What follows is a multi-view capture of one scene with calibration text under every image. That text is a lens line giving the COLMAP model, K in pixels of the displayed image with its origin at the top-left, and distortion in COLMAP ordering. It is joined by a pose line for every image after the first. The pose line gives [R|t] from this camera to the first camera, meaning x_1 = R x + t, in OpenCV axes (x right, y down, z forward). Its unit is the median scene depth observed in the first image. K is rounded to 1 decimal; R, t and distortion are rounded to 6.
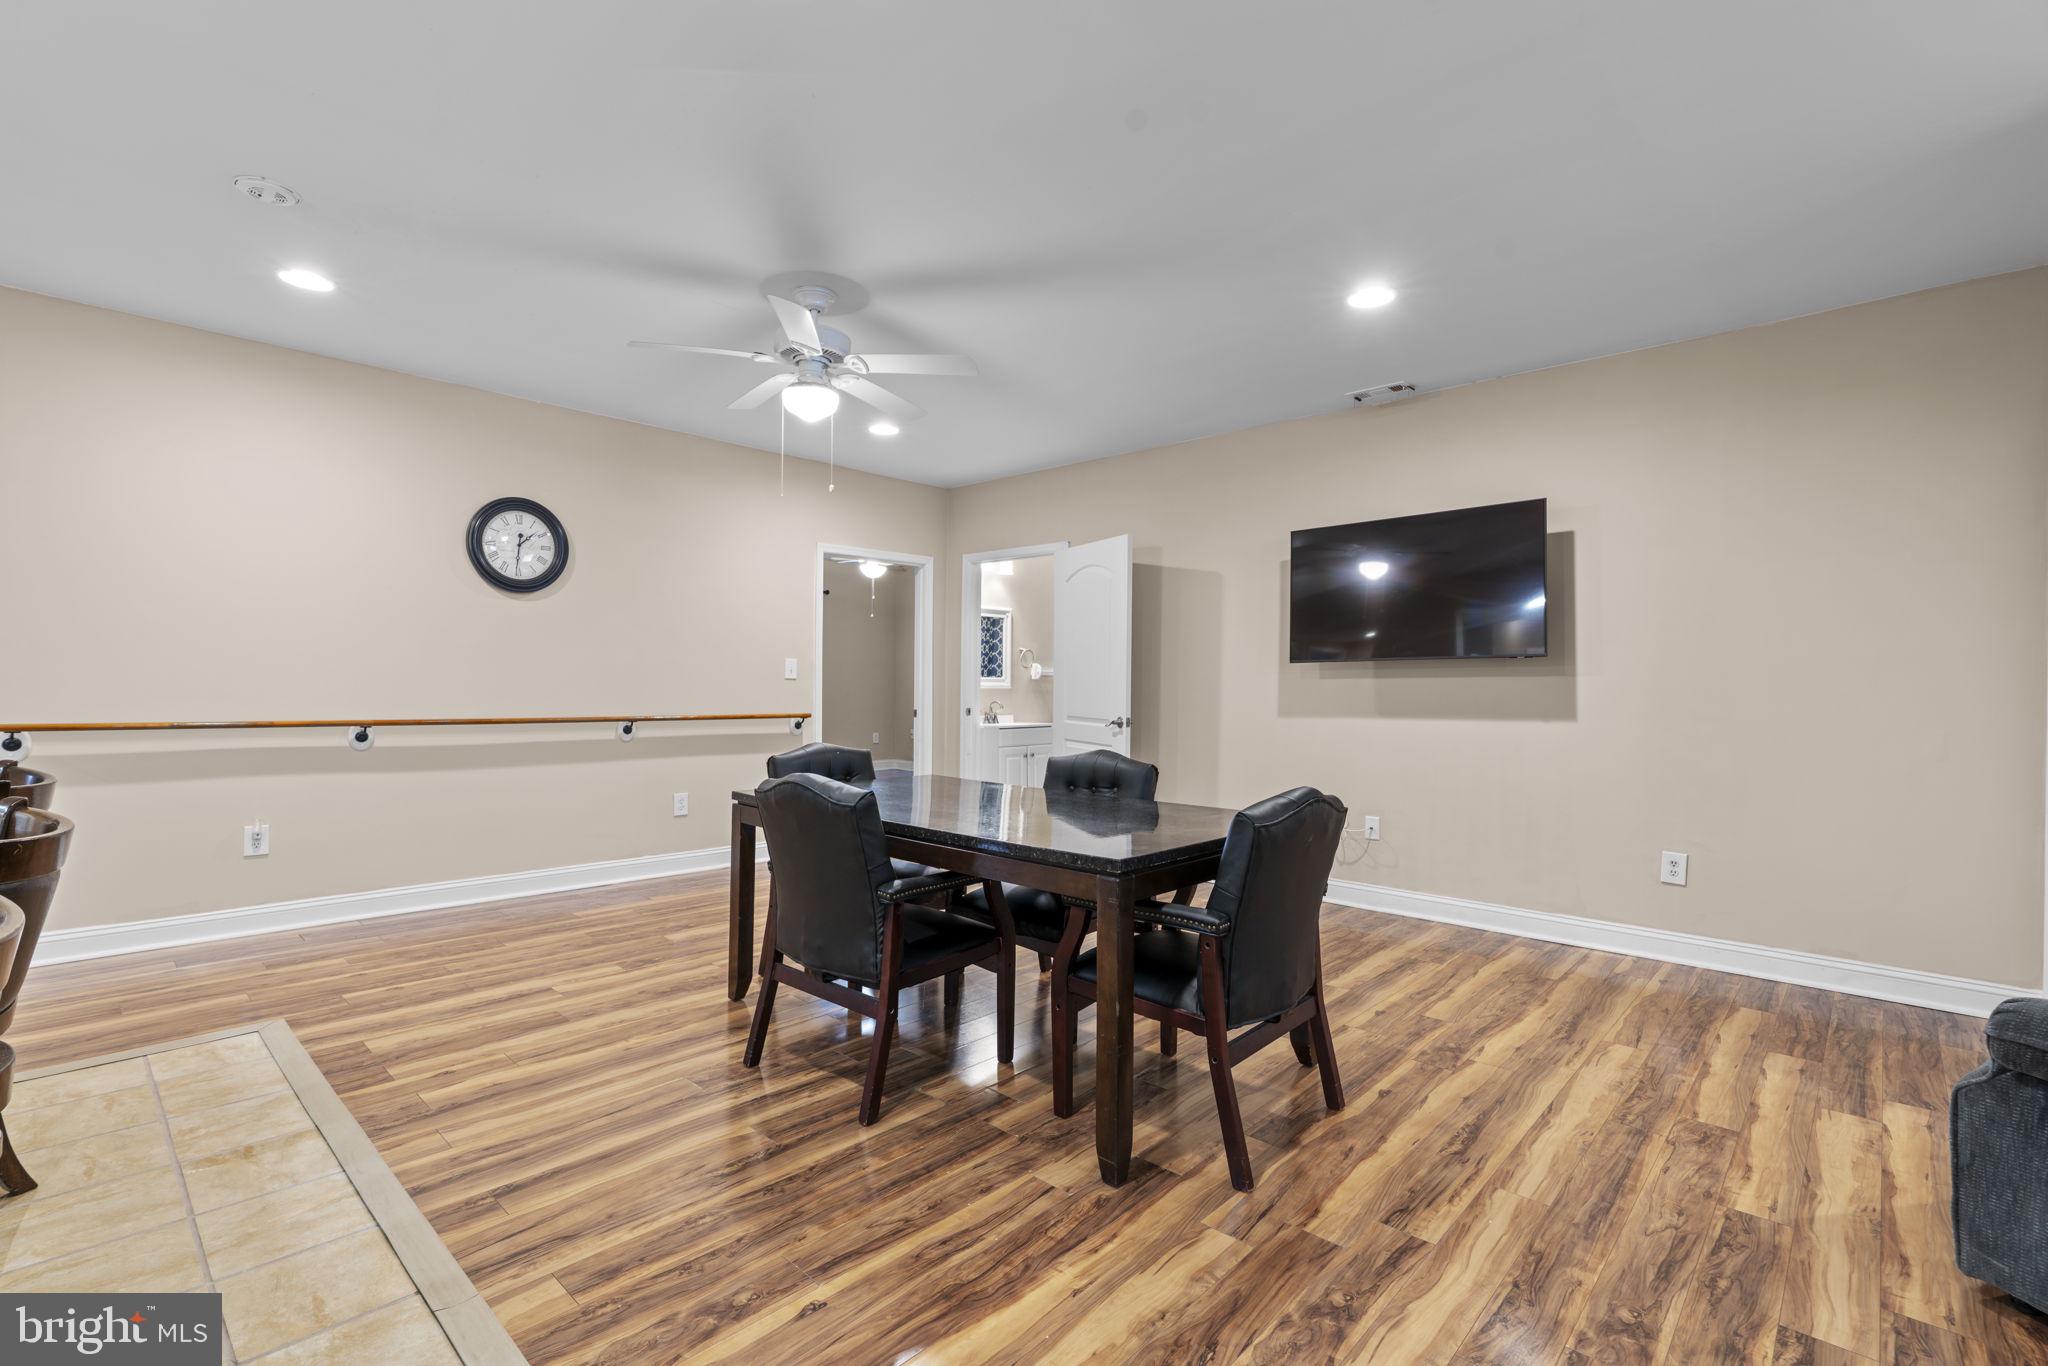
lens RADIAL K [[913.7, 0, 1023.5], [0, 913.7, 684.5], [0, 0, 1]] dist [-0.001774, 0.000535]
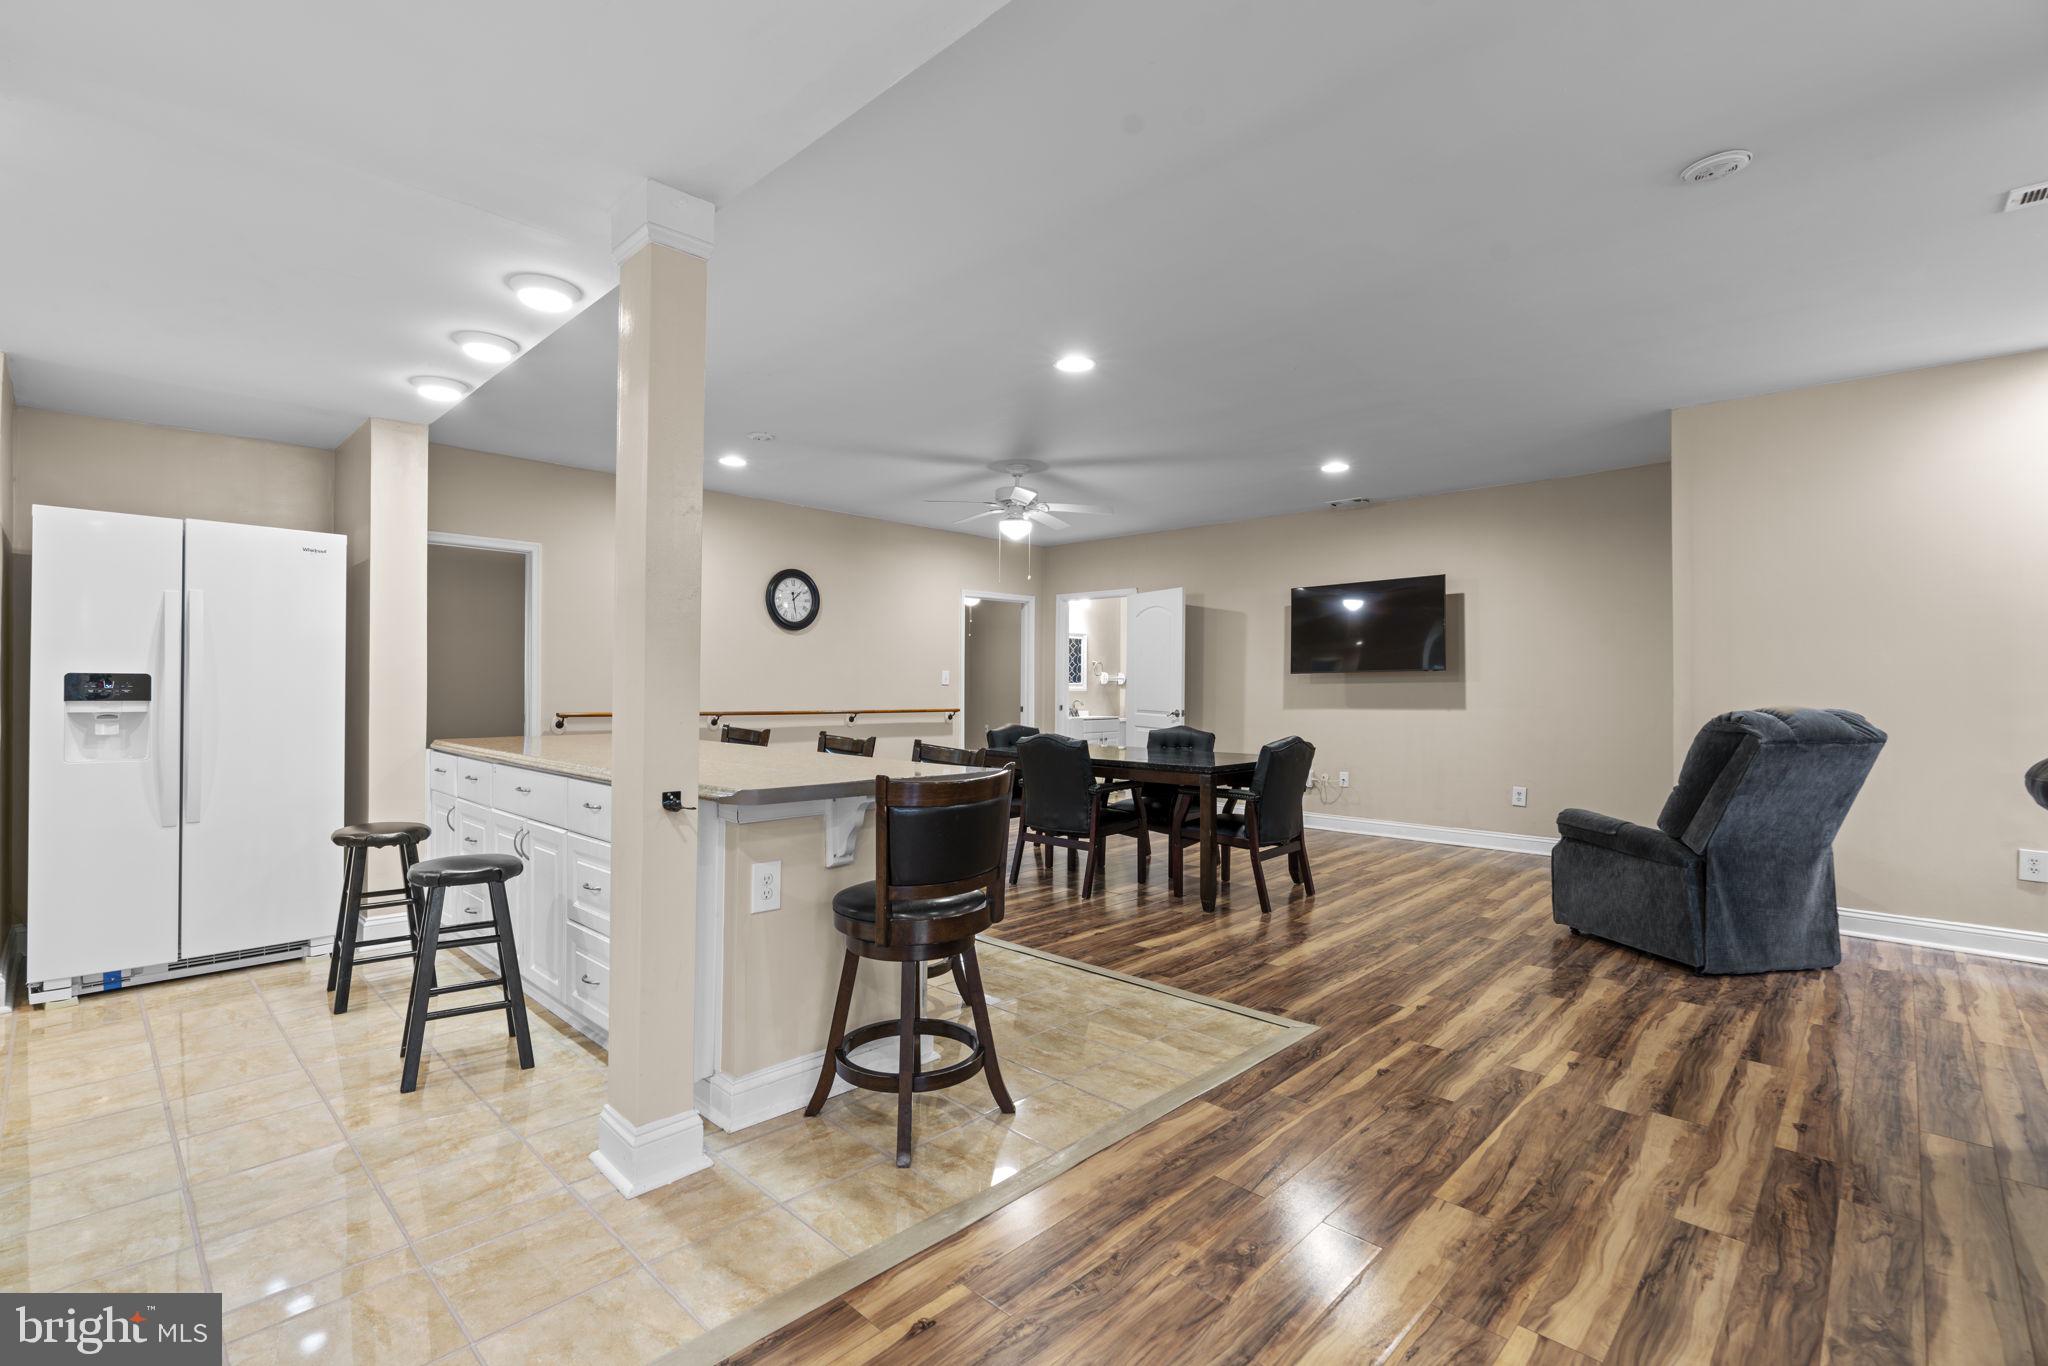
lens RADIAL K [[913.7, 0, 1028.9], [0, 913.7, 686.8], [0, 0, 1]] dist [-0.001774, 0.000535]
pose [[0.999984, -0.004027, -0.003861, -0.150308], [0.004024, 0.999992, -0.000653, -0.001967], [0.003864, 0.000637, 0.999992, -0.563003]]
